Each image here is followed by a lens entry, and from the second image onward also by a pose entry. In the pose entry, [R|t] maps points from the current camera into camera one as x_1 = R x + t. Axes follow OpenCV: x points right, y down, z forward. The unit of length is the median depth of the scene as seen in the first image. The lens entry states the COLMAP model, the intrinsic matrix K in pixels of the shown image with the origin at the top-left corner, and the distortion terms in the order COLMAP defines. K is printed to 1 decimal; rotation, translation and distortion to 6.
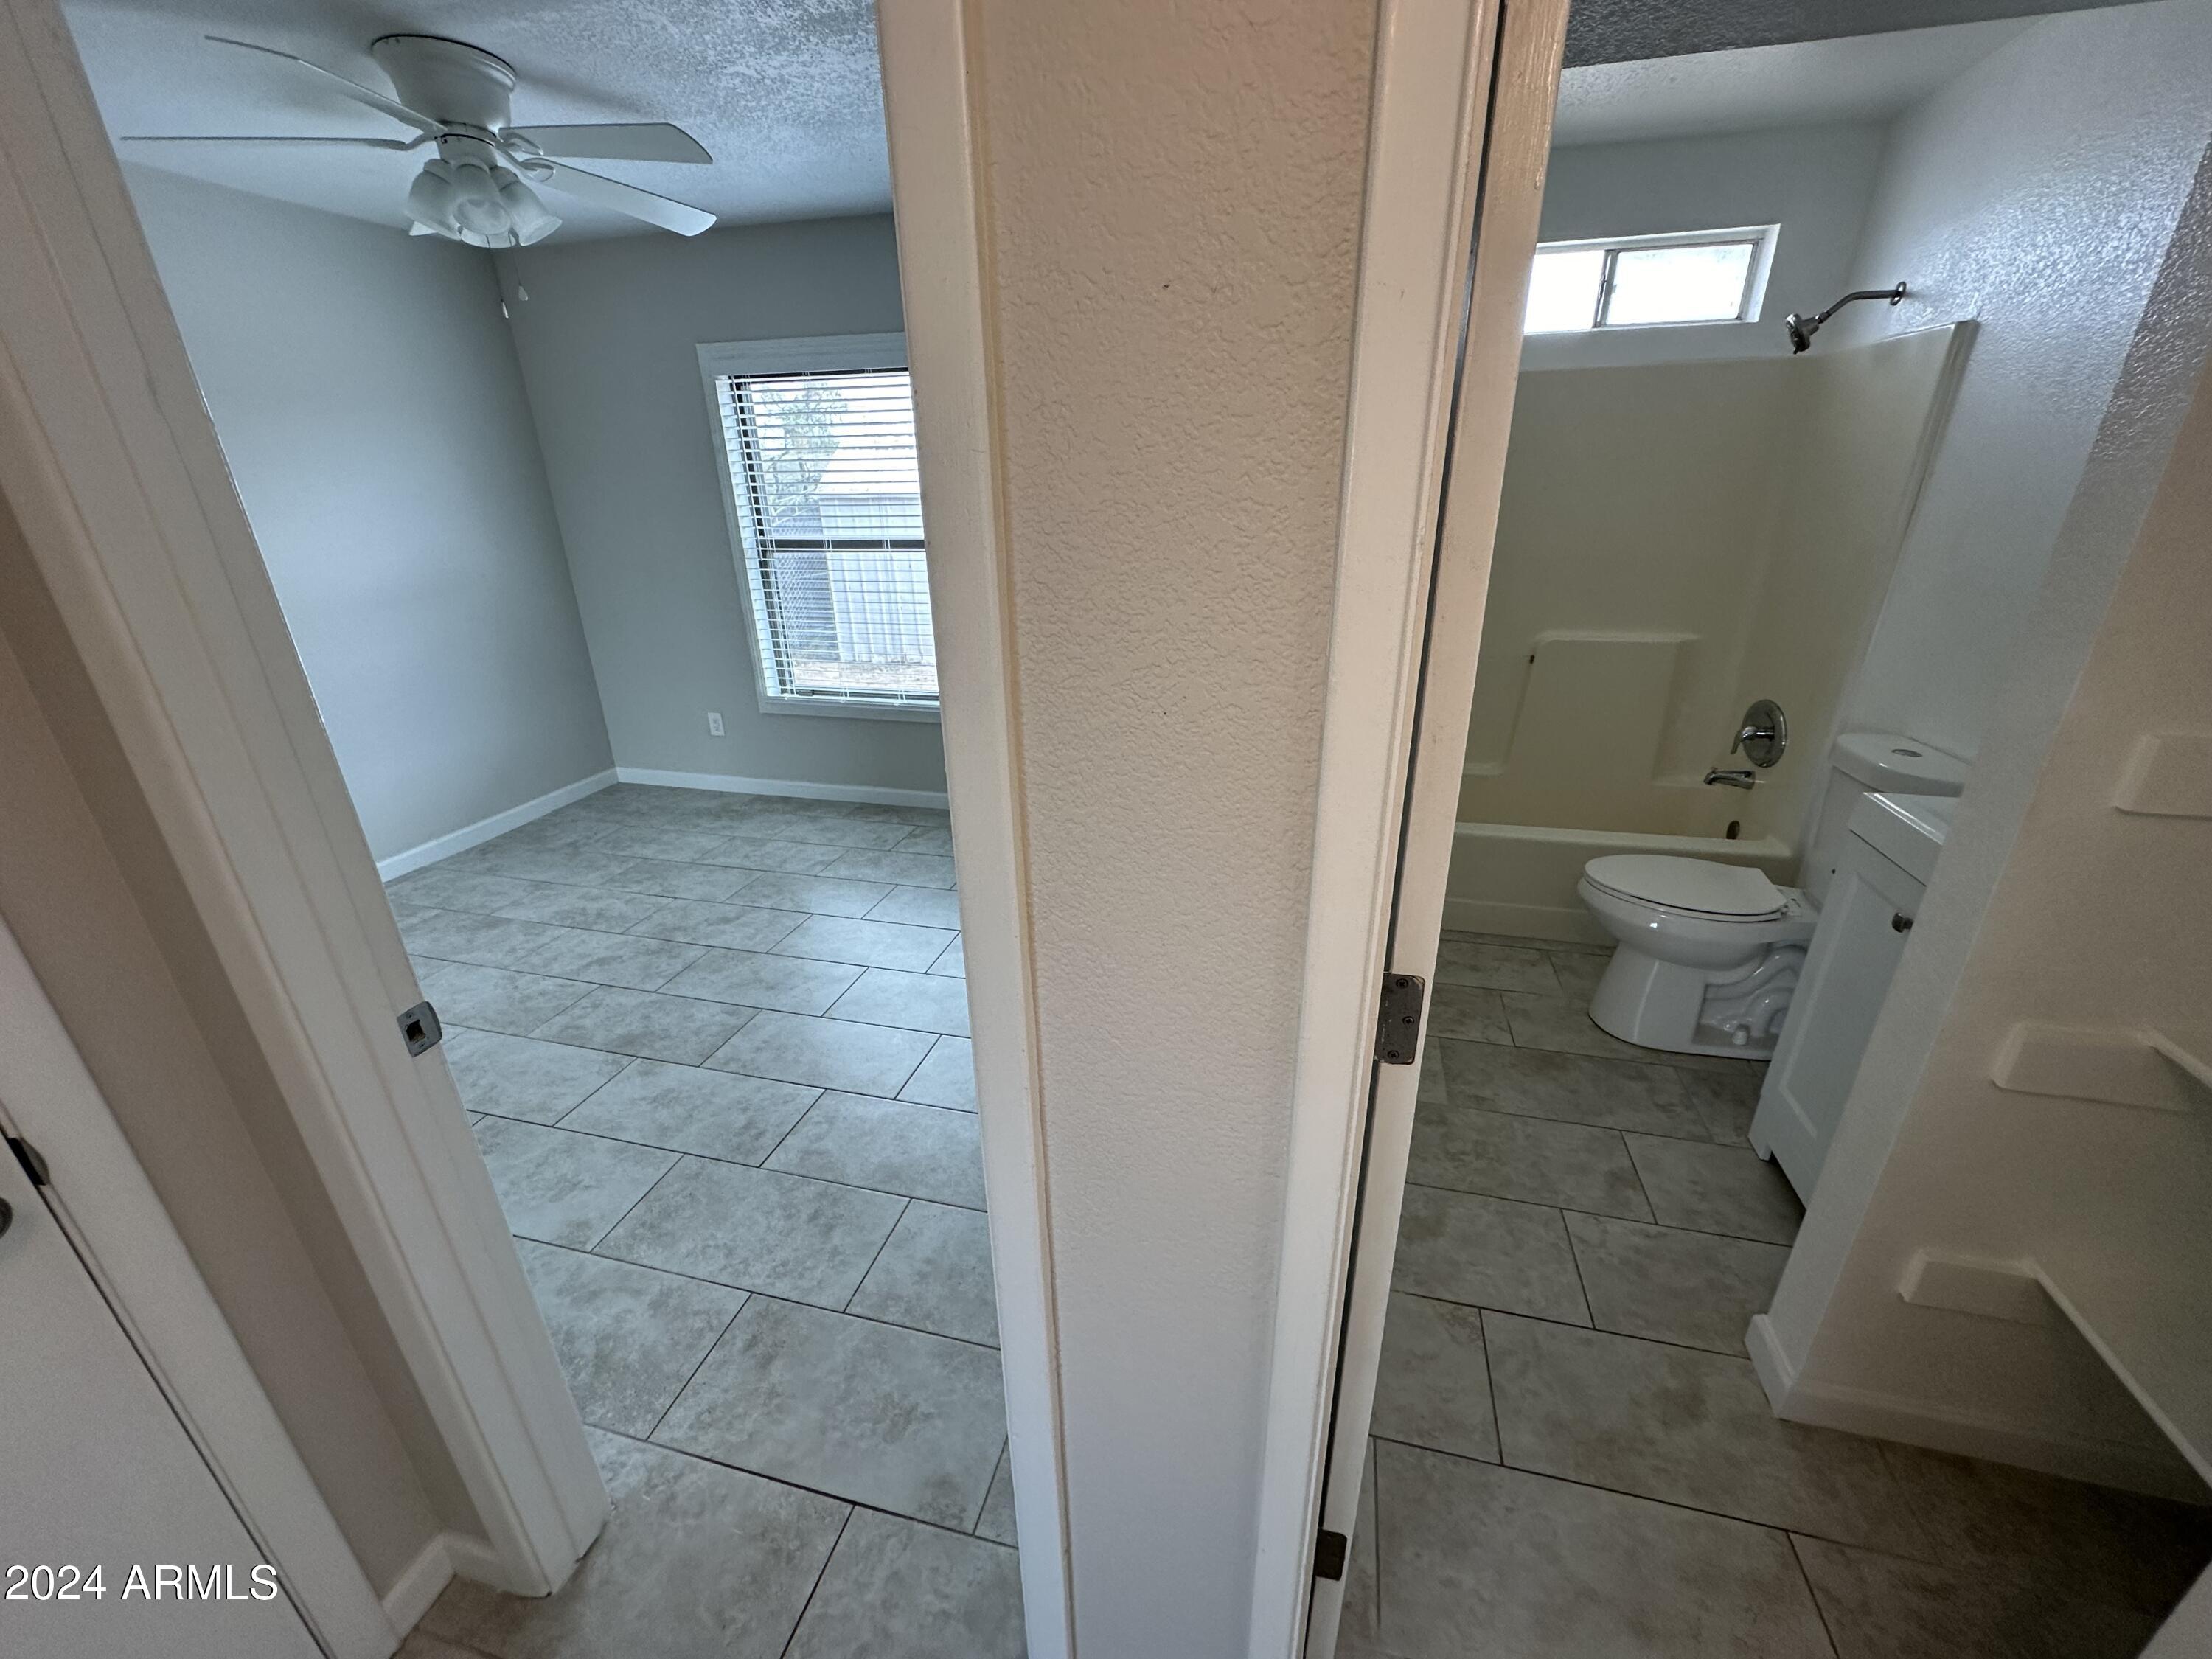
lens RADIAL K [[878.9, 0, 1106.0], [0, 878.9, 829.5], [0, 0, 1]] dist [-0.007103, -0.000197]
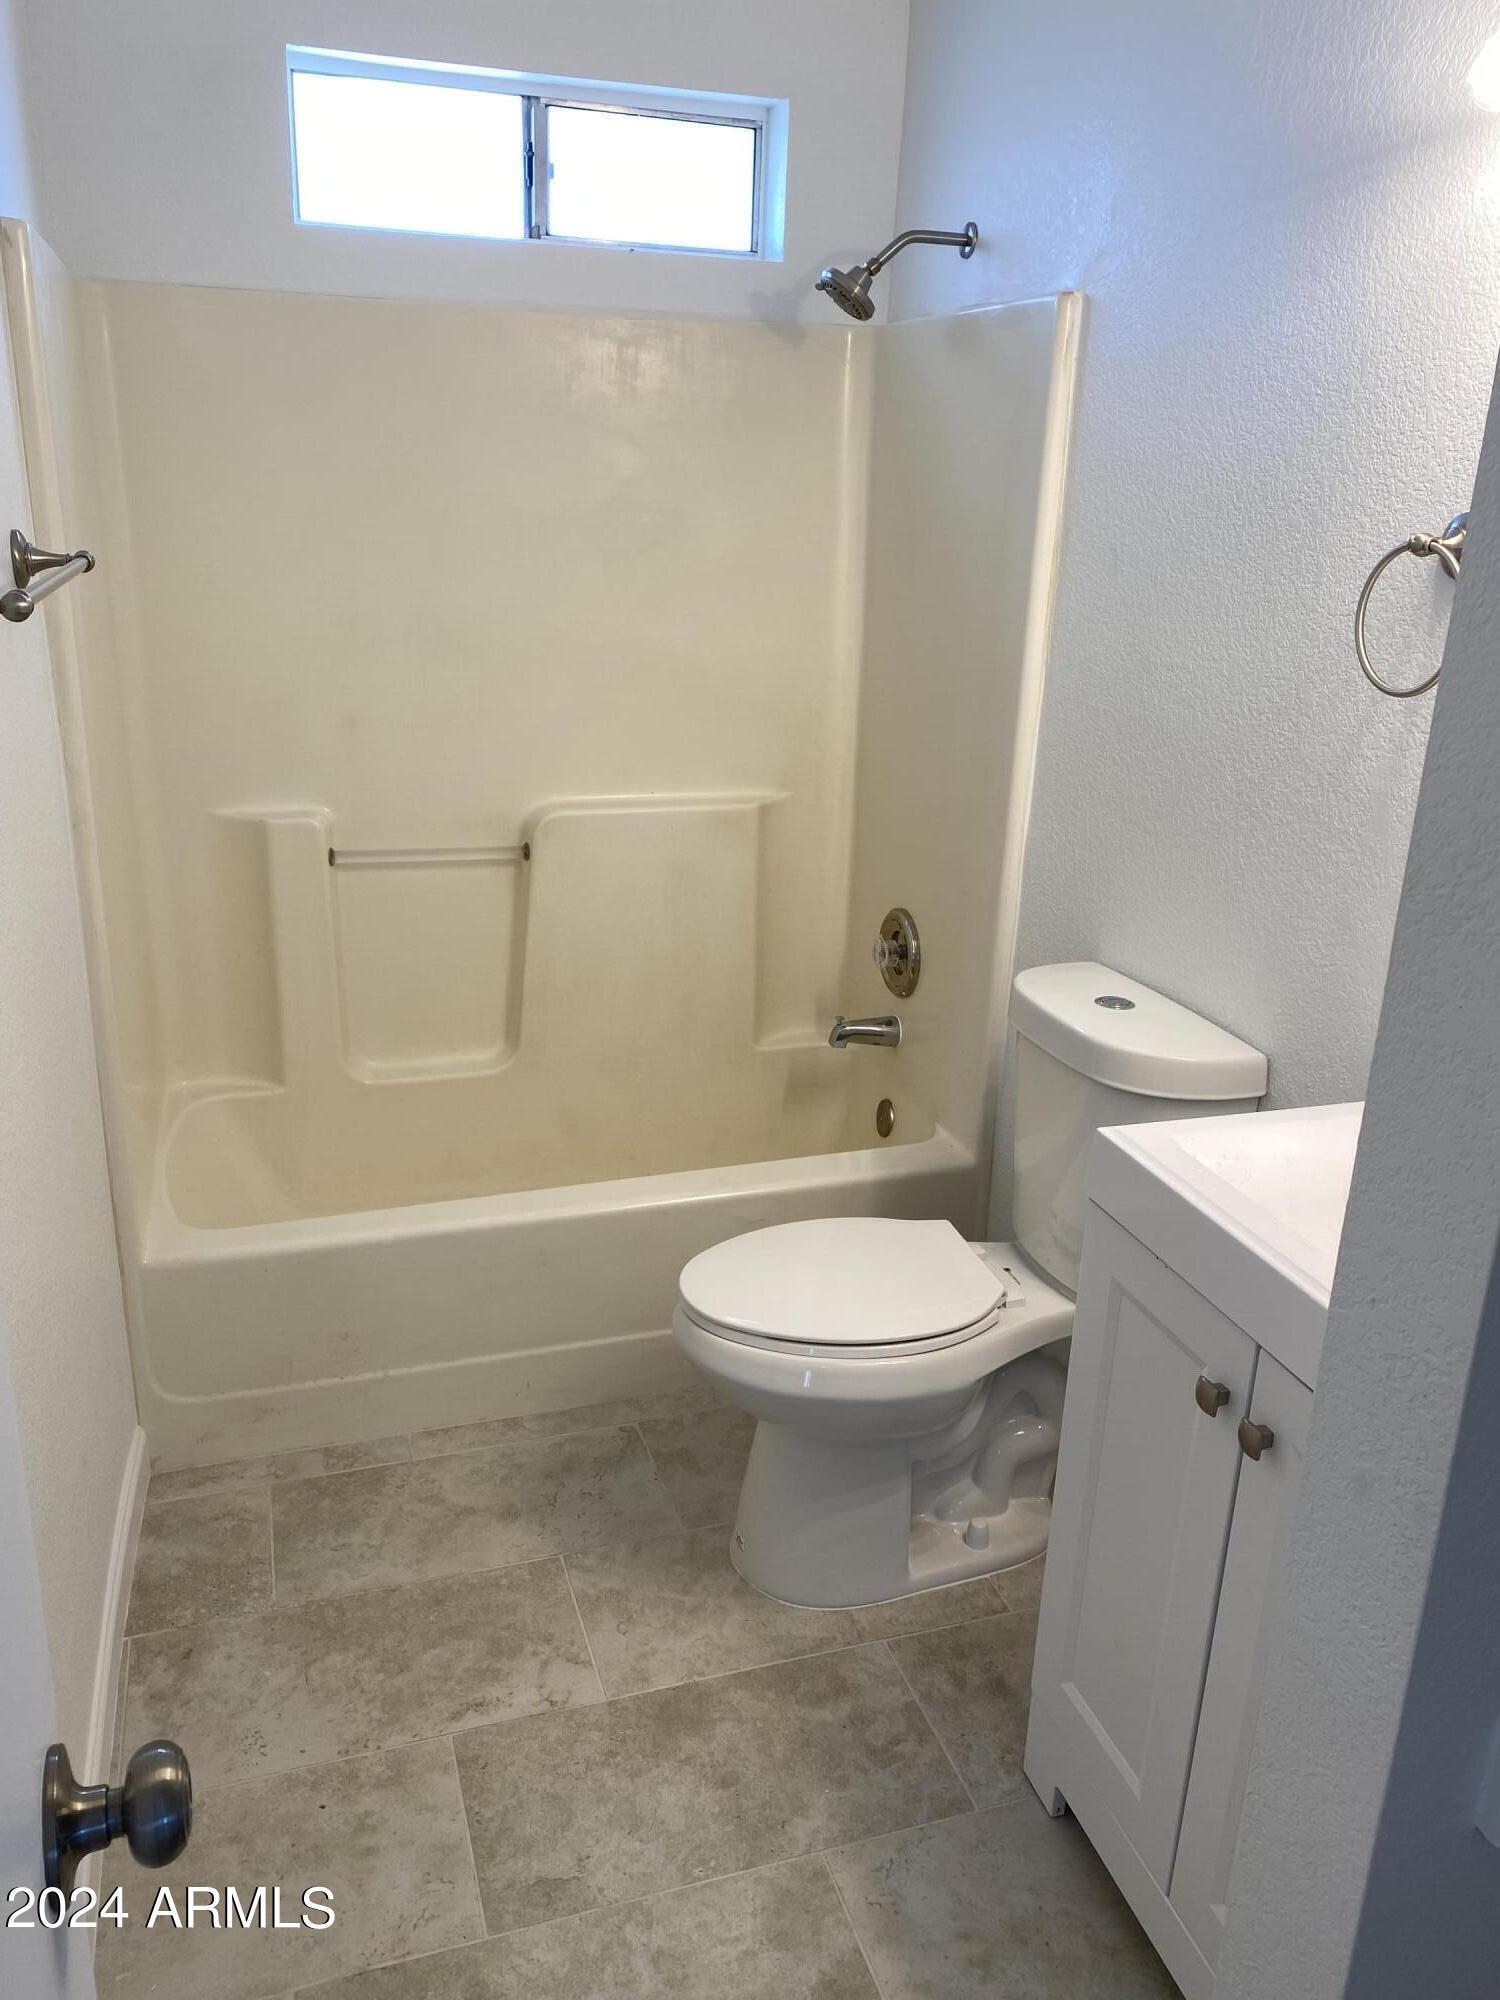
lens RADIAL K [[1504.5, 0, 750.0], [0, 1504.5, 1000.0], [0, 0, 1]] dist [0.003209, -0.000409]
pose [[0.840977, -0.133773, 0.524274, 0.150041], [0.162827, 0.986609, -0.009446, -0.100721], [-0.515990, 0.093309, 0.851498, 0.223341]]
